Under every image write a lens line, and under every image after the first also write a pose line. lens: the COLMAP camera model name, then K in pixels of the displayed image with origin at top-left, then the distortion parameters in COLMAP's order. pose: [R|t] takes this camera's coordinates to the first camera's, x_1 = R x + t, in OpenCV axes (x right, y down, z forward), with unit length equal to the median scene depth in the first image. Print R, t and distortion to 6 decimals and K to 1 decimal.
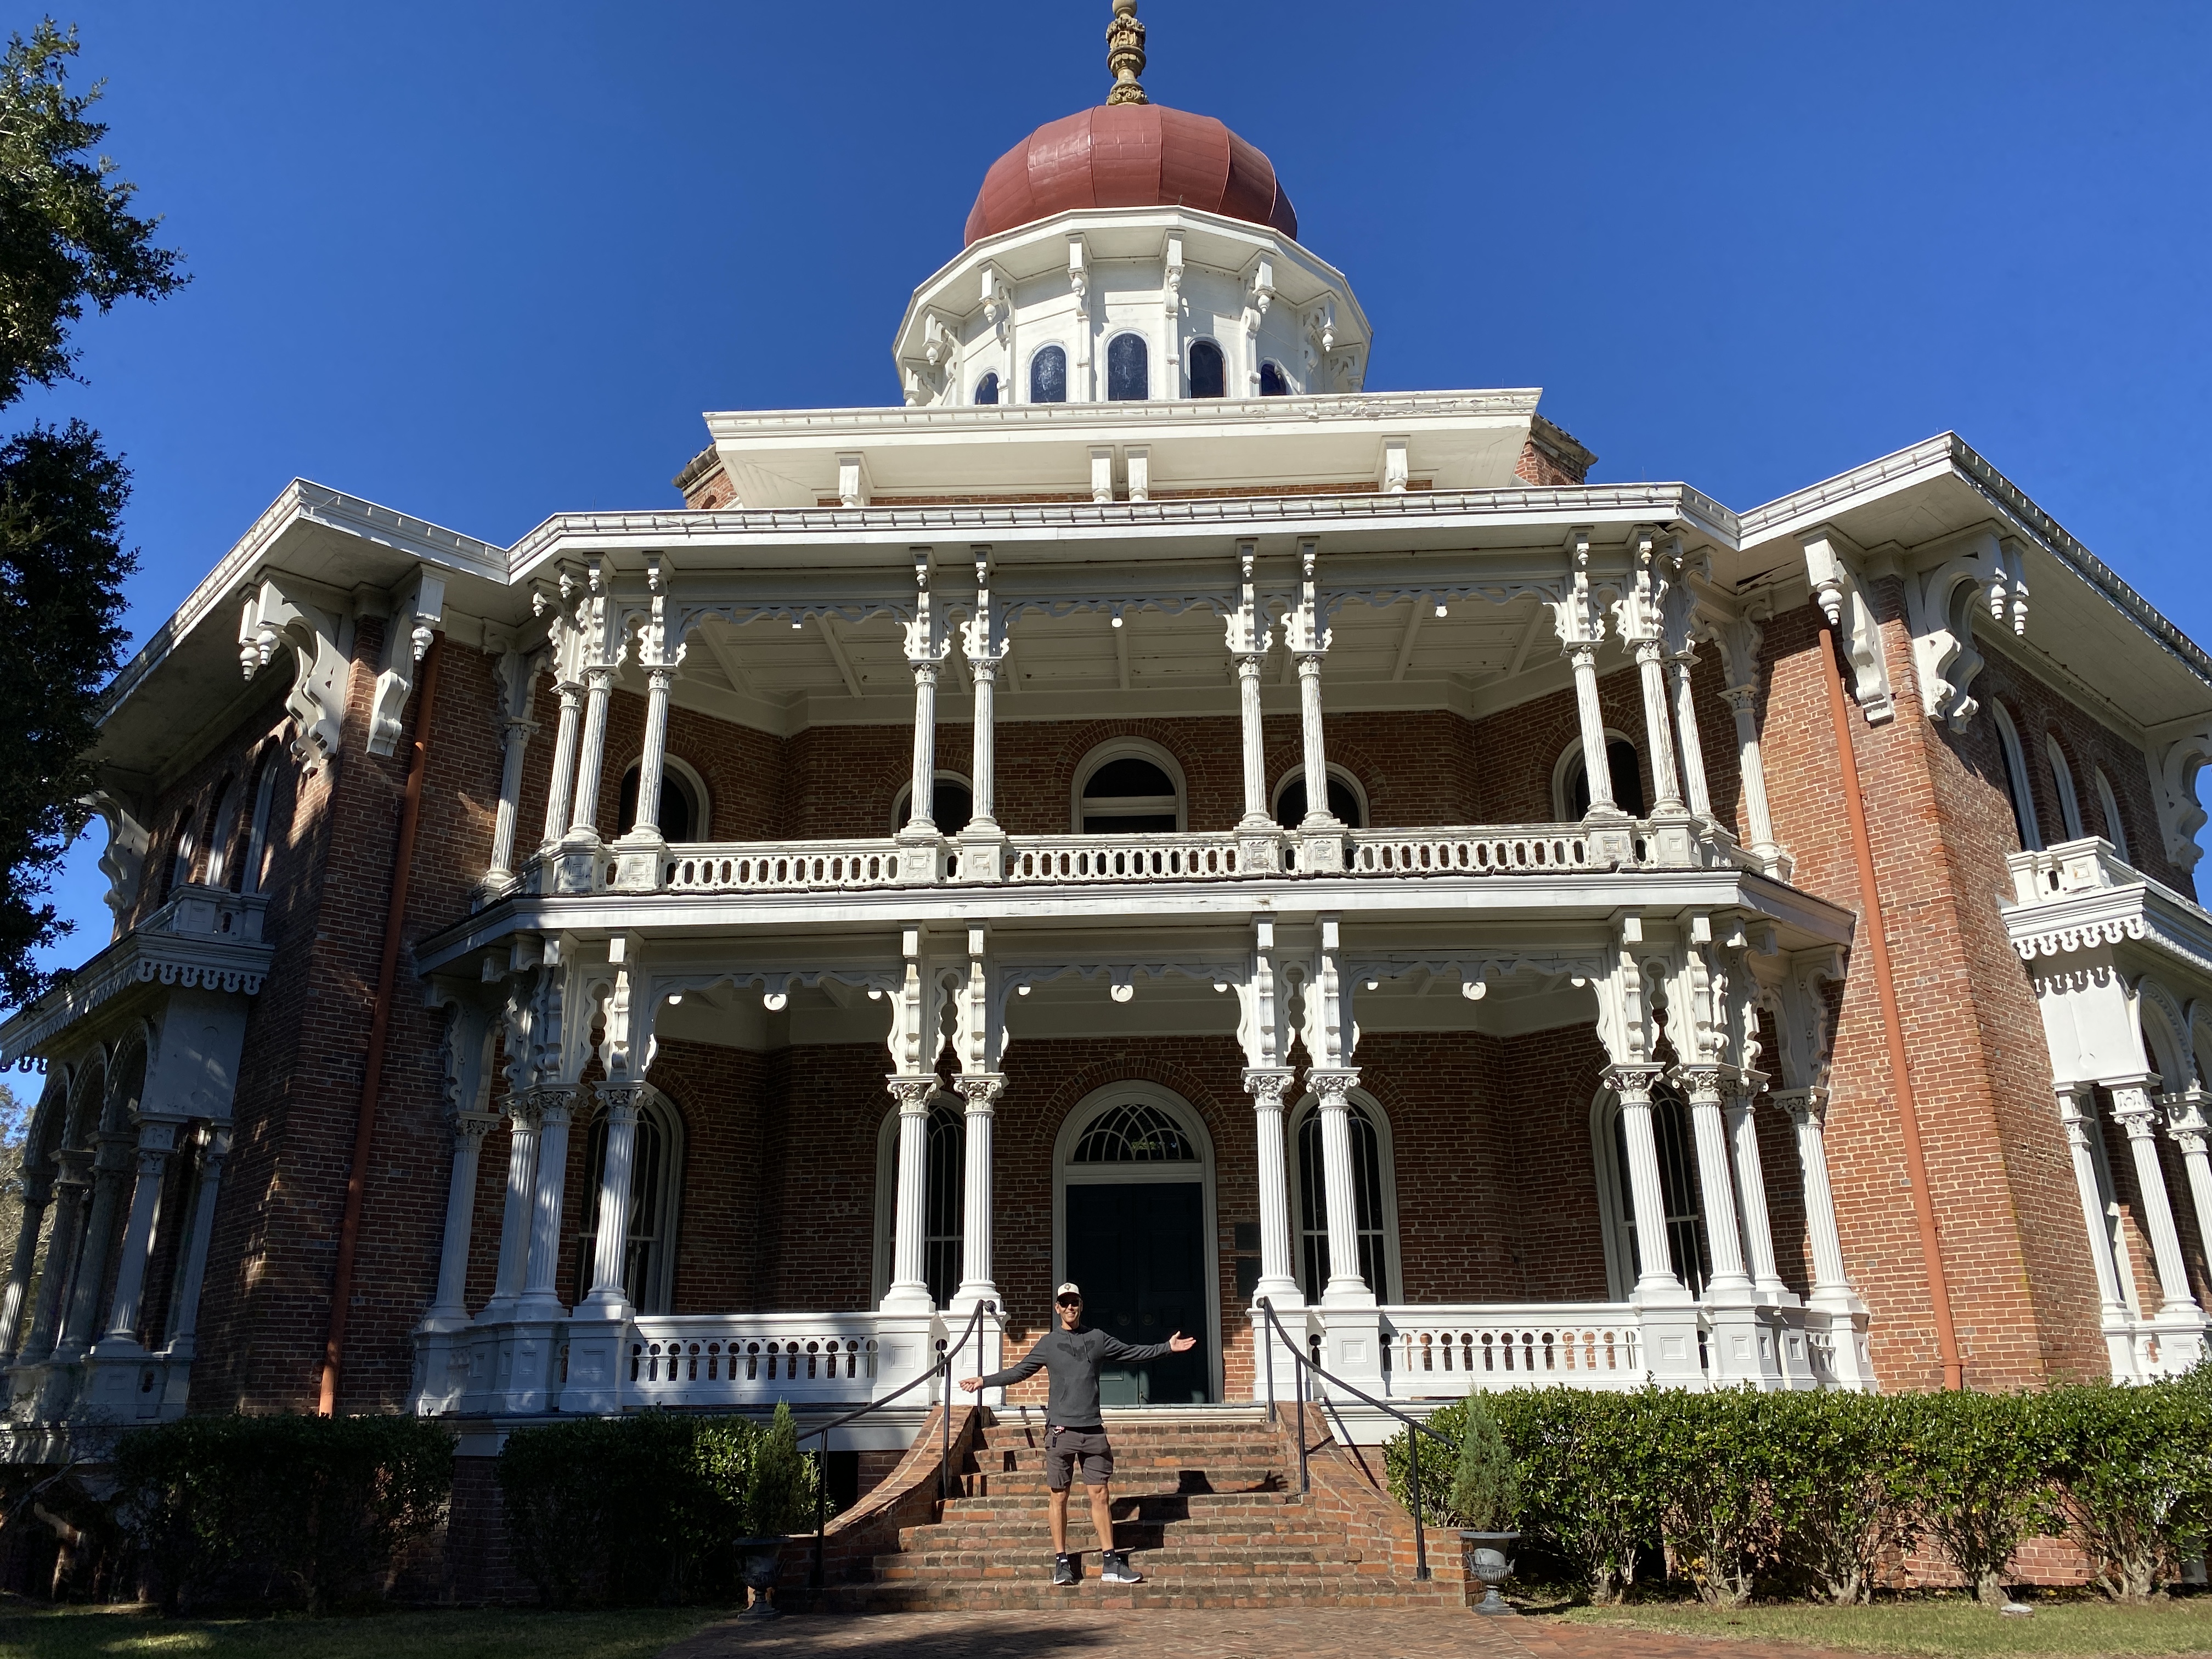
lens RADIAL K [[1681.4, 0, 1103.4], [0, 1681.4, 804.5], [0, 0, 1]] dist [0.046250, -0.041577]
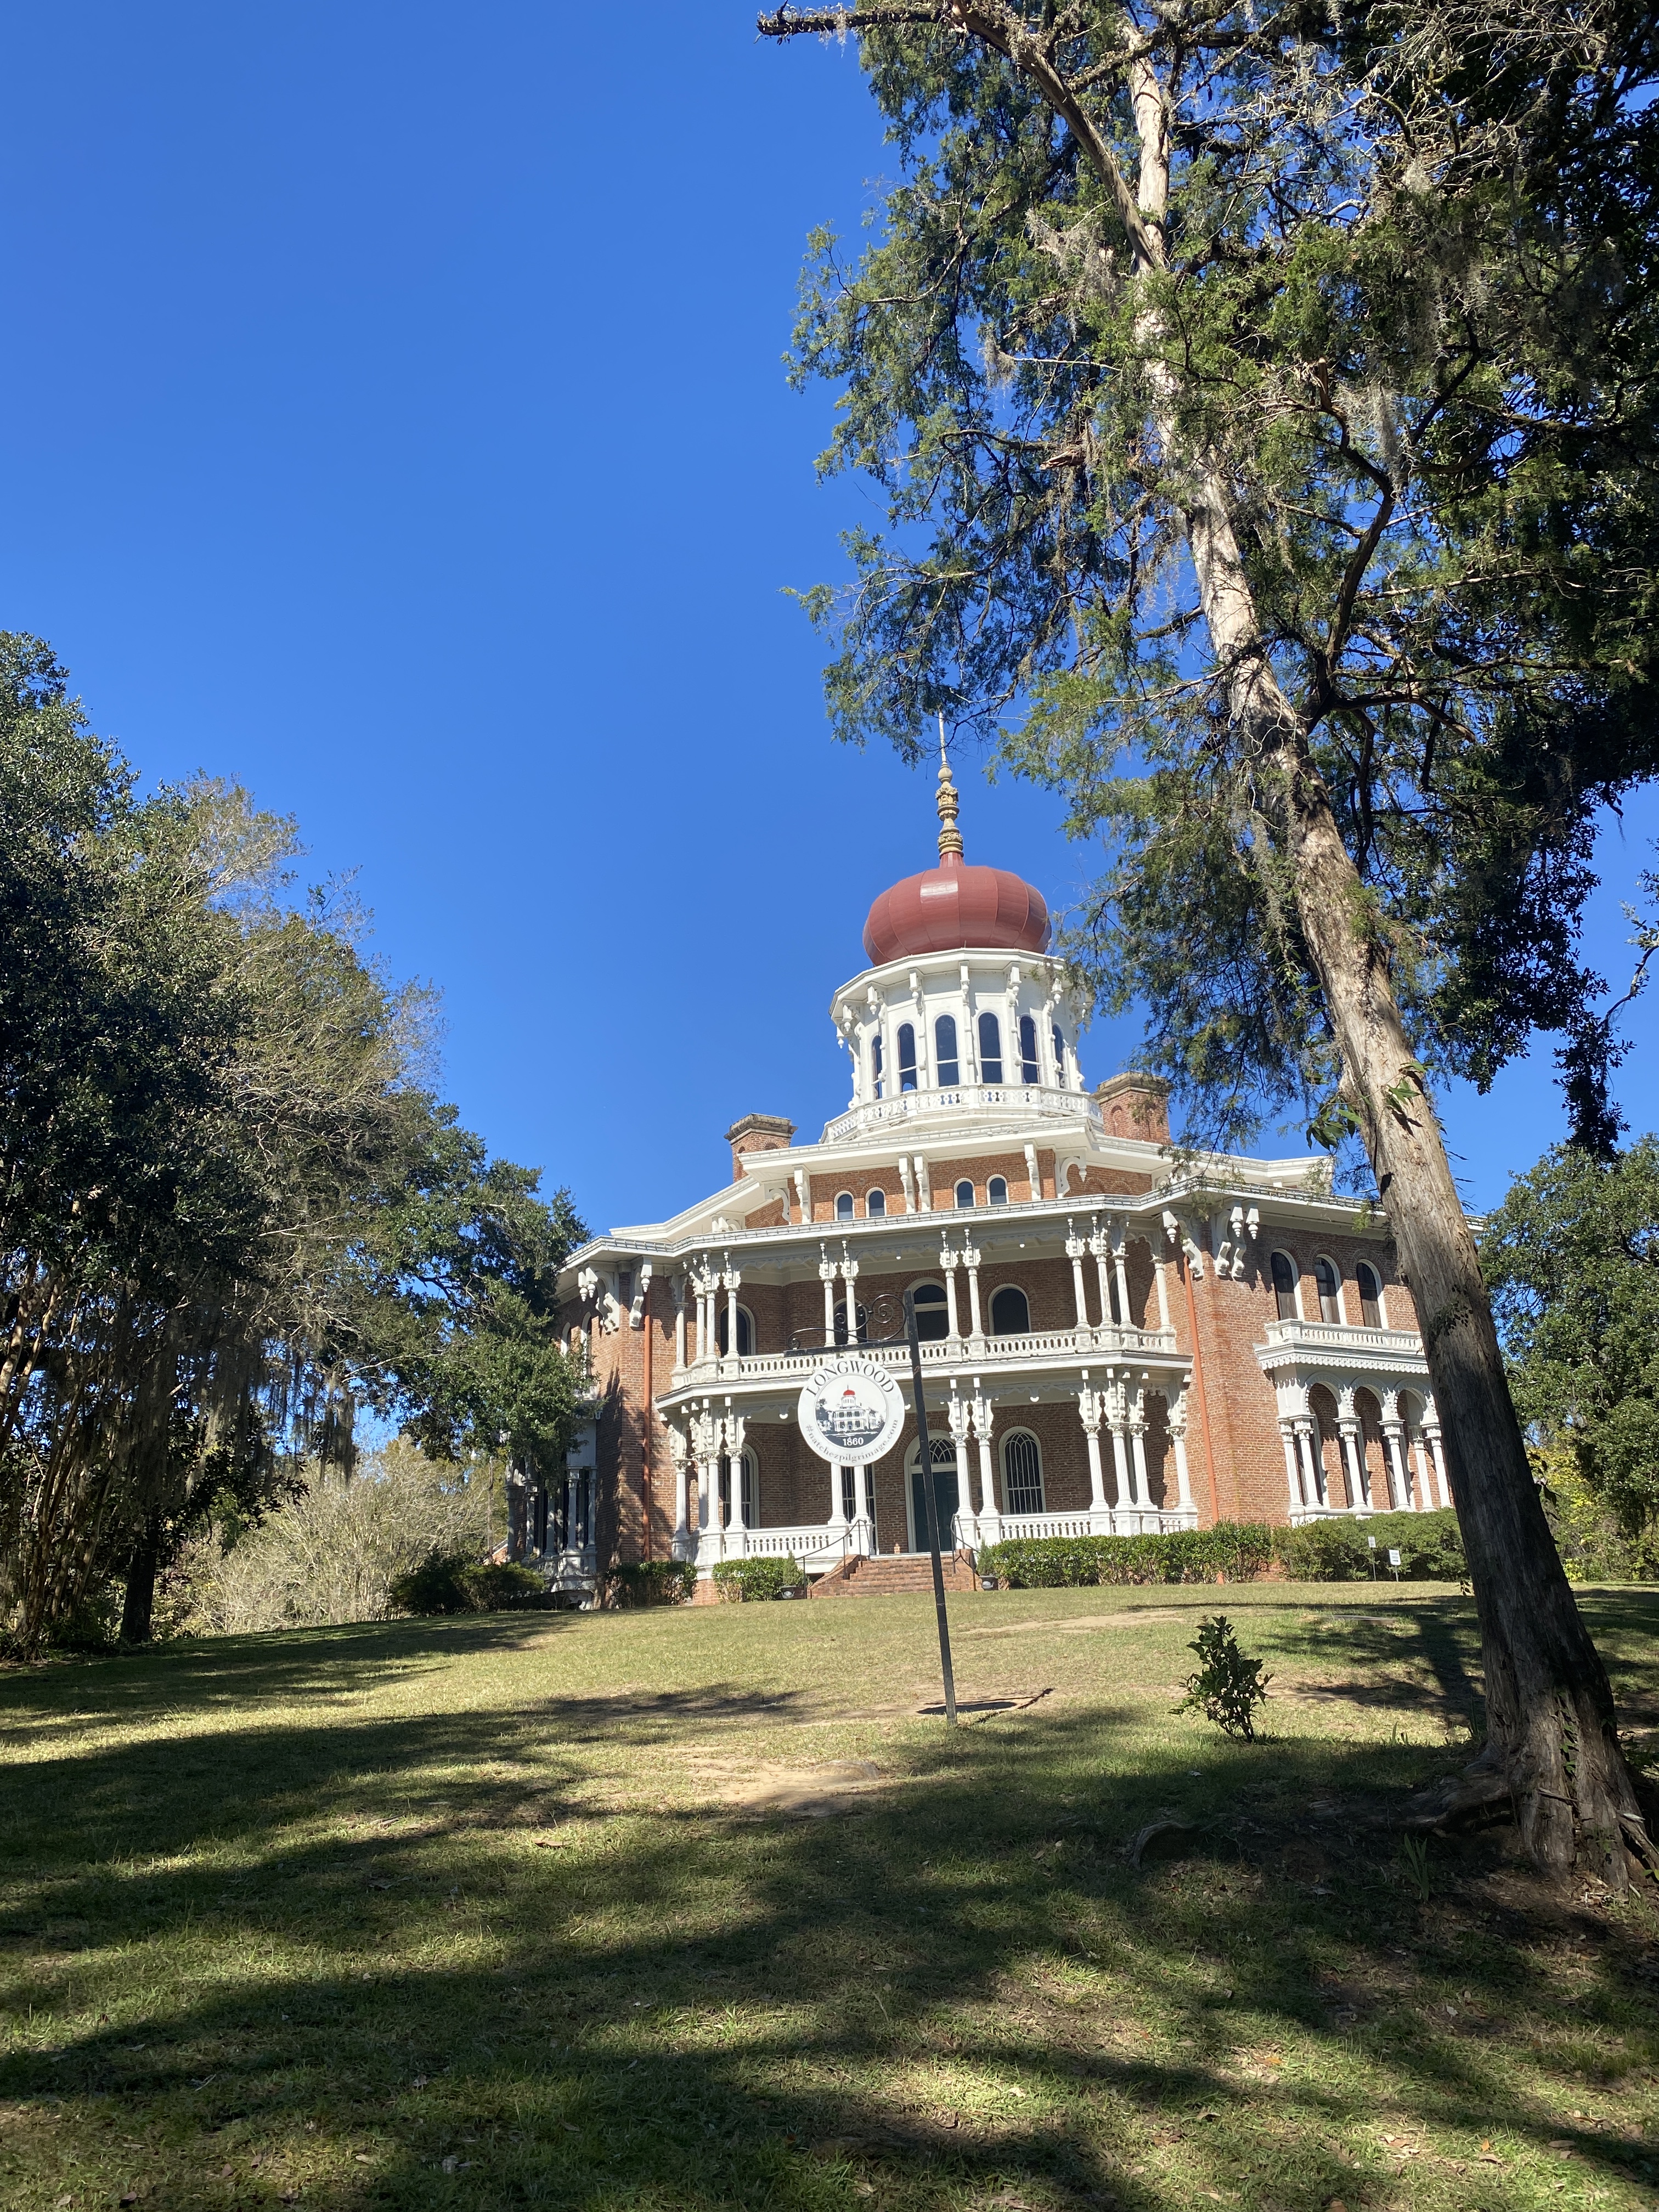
lens RADIAL K [[1681.4, 0, 779.7], [0, 1681.4, 1050.4], [0, 0, 1]] dist [0.046250, -0.041577]
pose [[0.971072, -0.101170, -0.216296, 0.437859], [0.099744, 0.994859, -0.017526, -0.413165], [0.216957, -0.004556, 0.976170, -1.627286]]
